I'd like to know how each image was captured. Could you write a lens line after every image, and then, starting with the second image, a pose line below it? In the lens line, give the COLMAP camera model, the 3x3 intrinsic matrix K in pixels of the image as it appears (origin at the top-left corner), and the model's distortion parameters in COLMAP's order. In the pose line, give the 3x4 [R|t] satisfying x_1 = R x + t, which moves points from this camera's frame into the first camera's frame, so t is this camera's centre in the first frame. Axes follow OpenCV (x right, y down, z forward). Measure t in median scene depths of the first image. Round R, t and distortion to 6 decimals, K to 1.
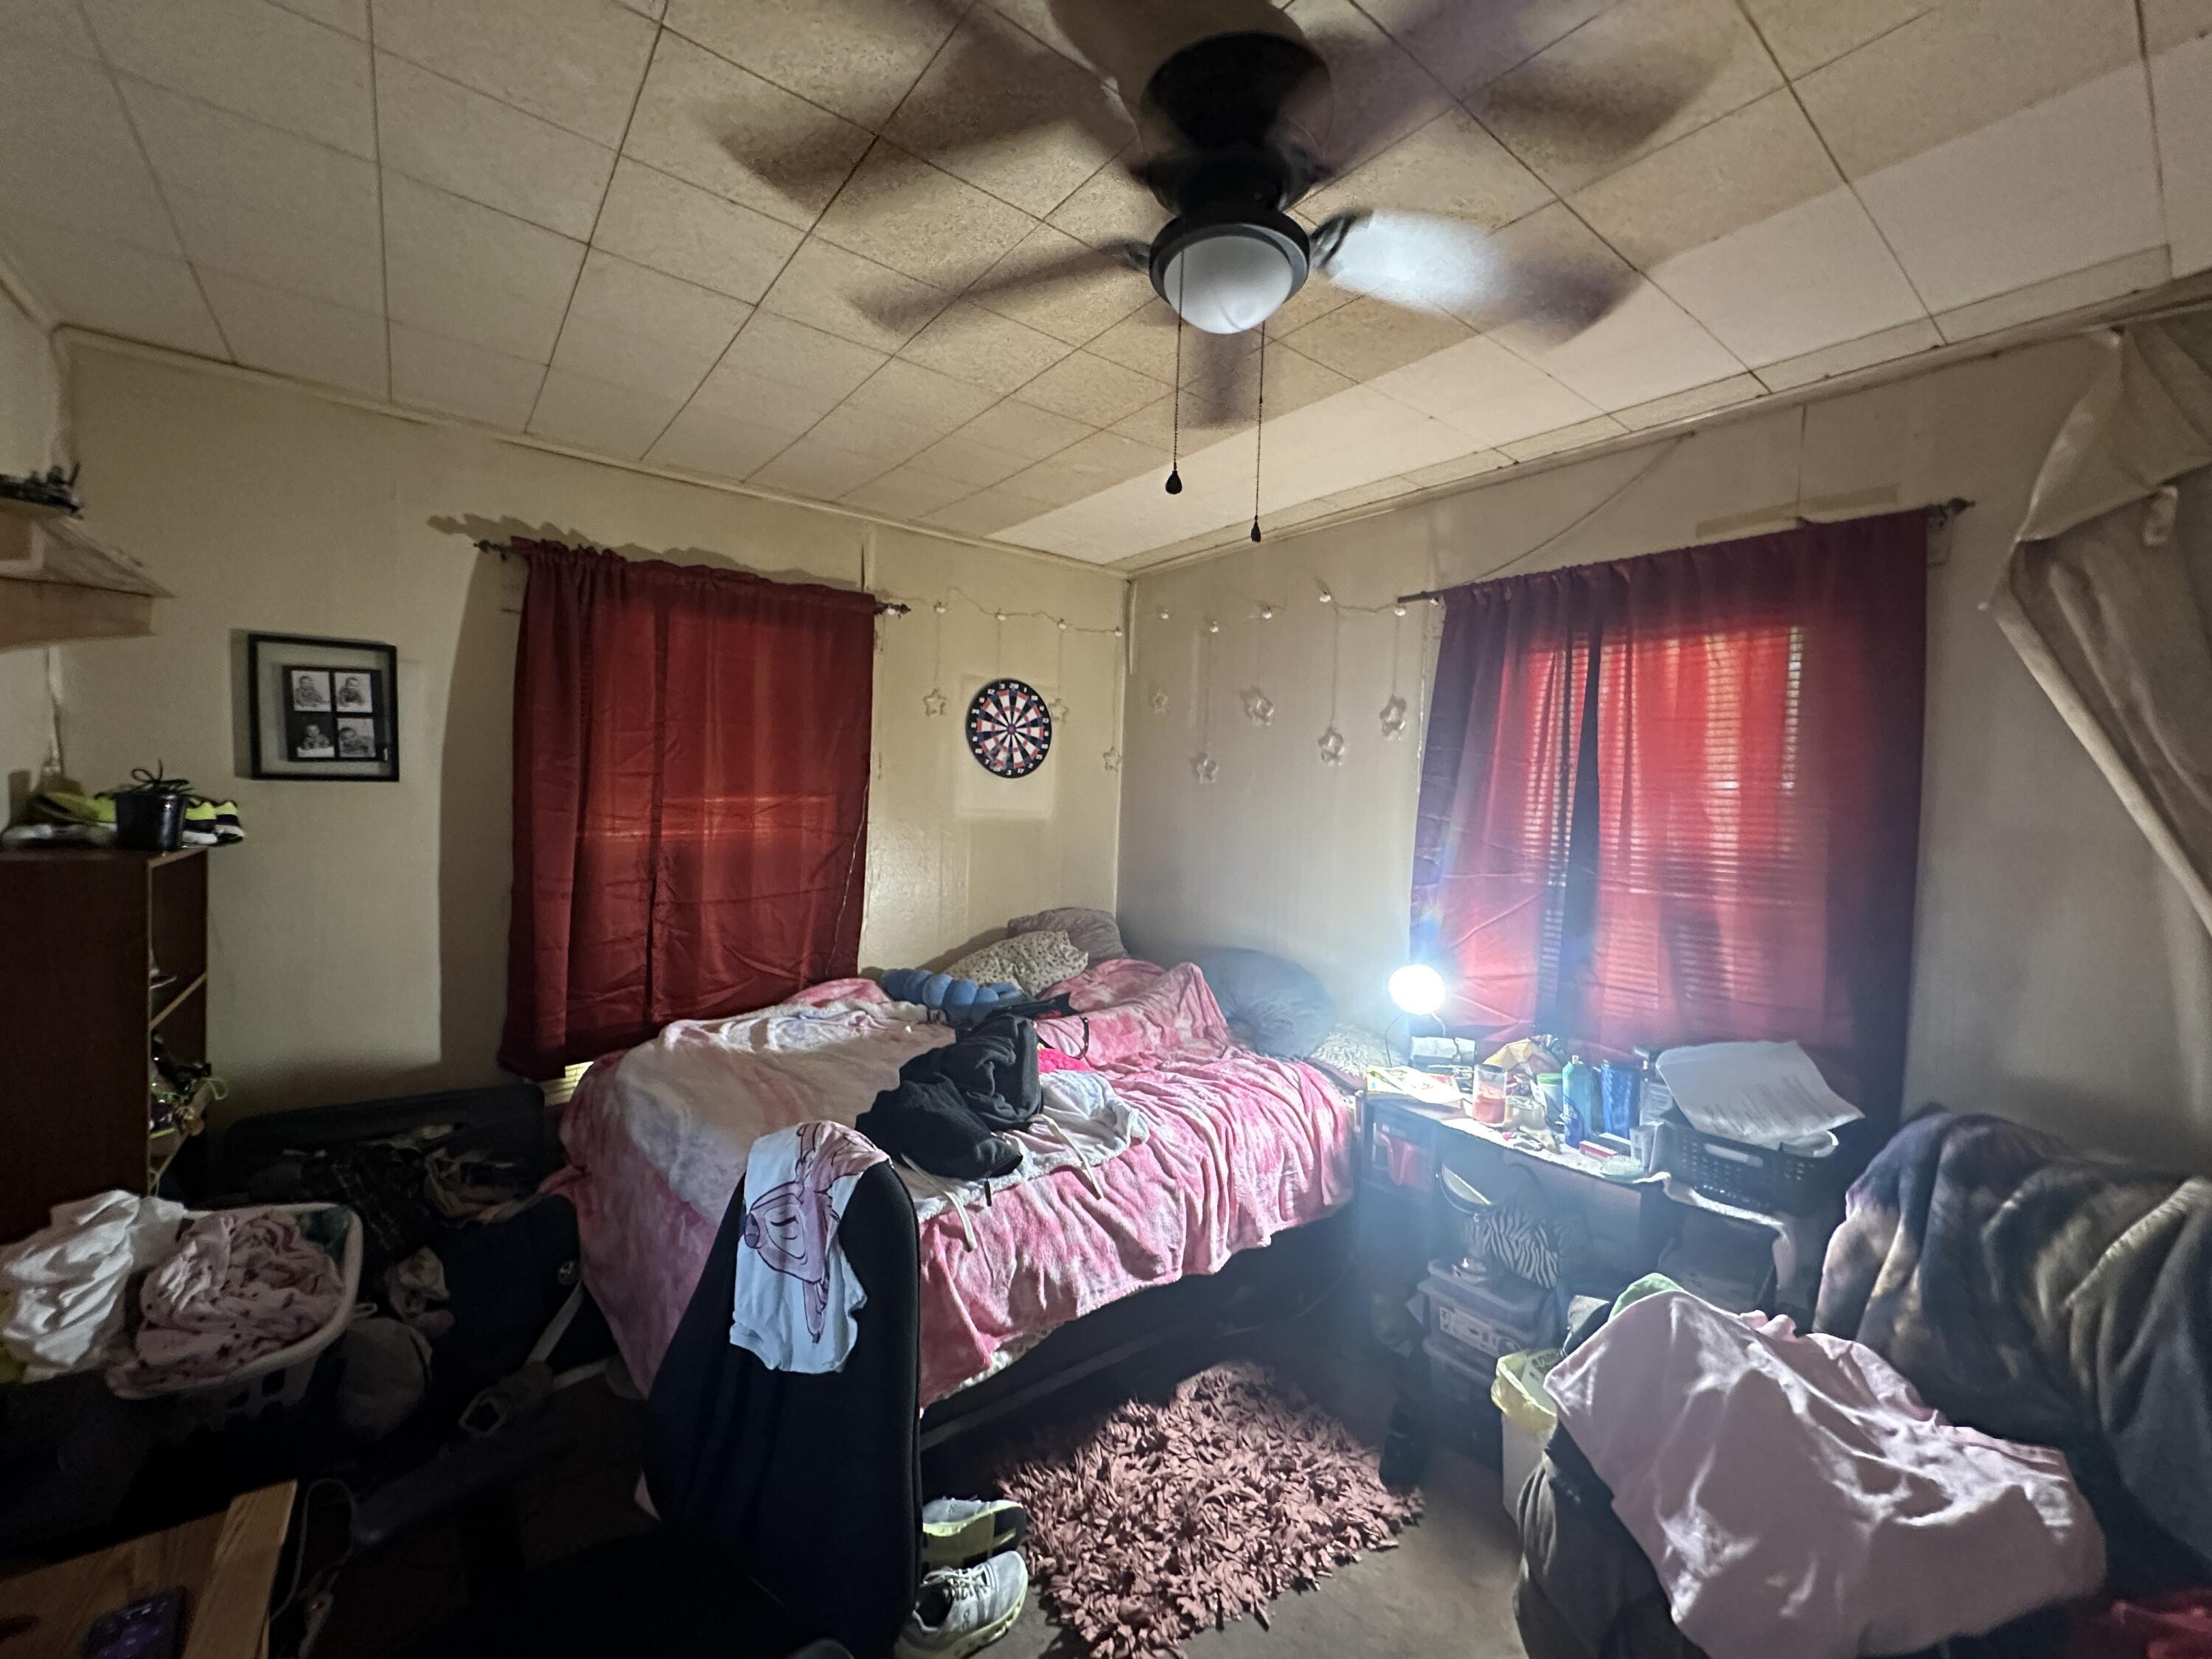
lens RADIAL K [[889.1, 0, 1105.7], [0, 889.1, 829.0], [0, 0, 1]] dist [-0.004734, 0.001742]
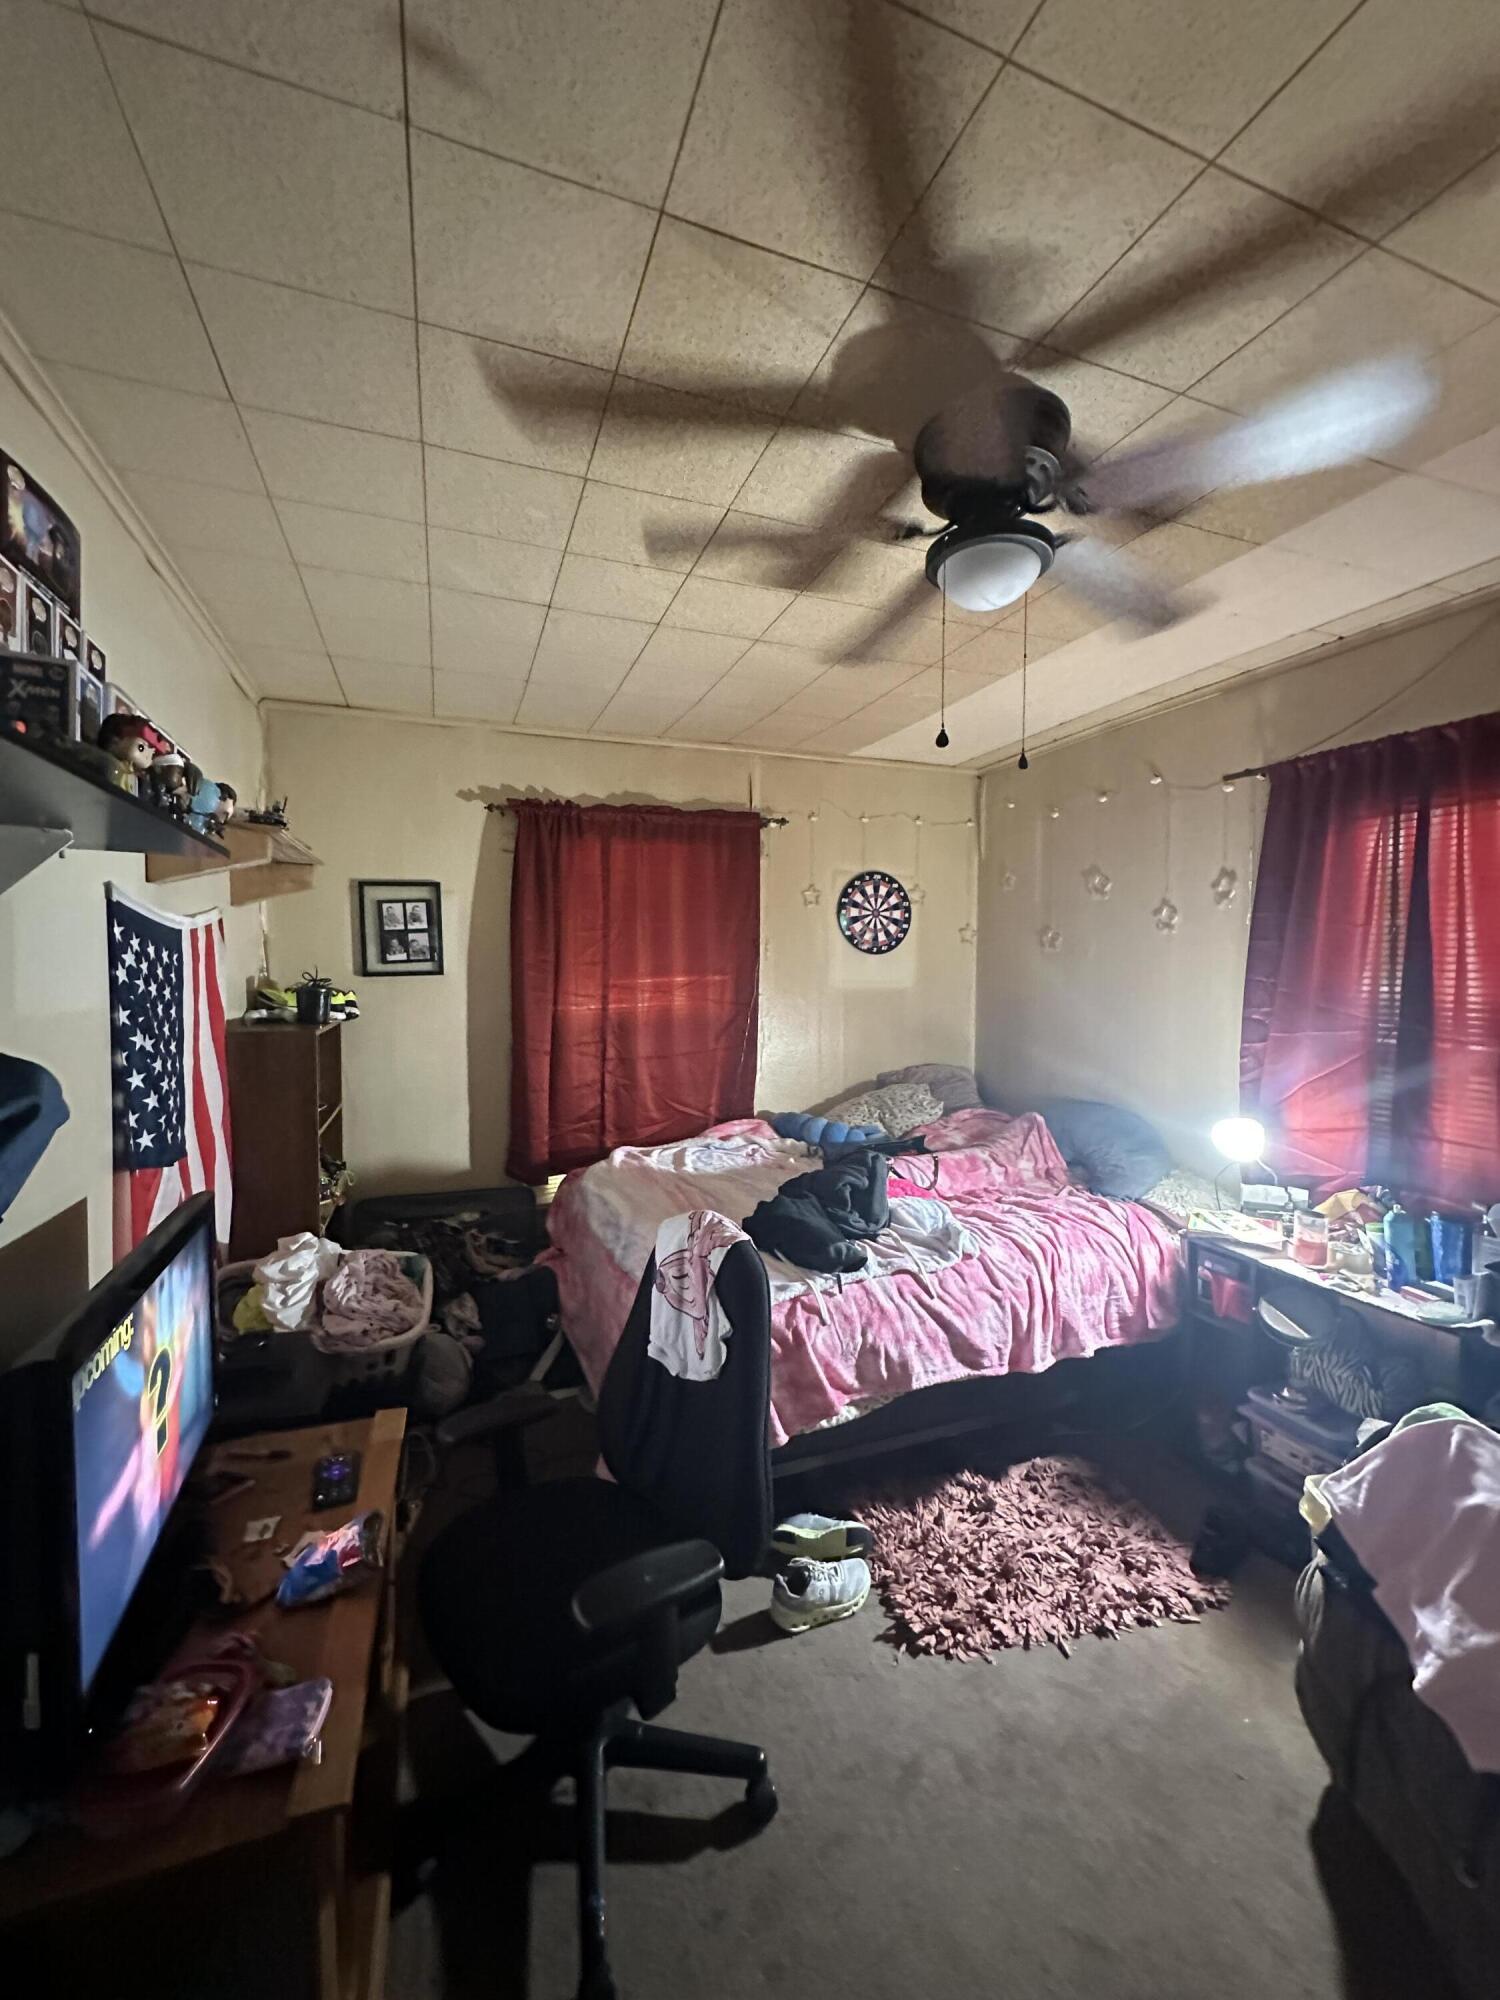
lens RADIAL K [[803.9, 0, 753.0], [0, 803.9, 996.7], [0, 0, 1]] dist [-0.004734, 0.001742]
pose [[0.955934, -0.020697, -0.292852, 0.081898], [0.021547, 0.999768, -0.000324, -0.006602], [0.292790, -0.006000, 0.956158, -0.123162]]
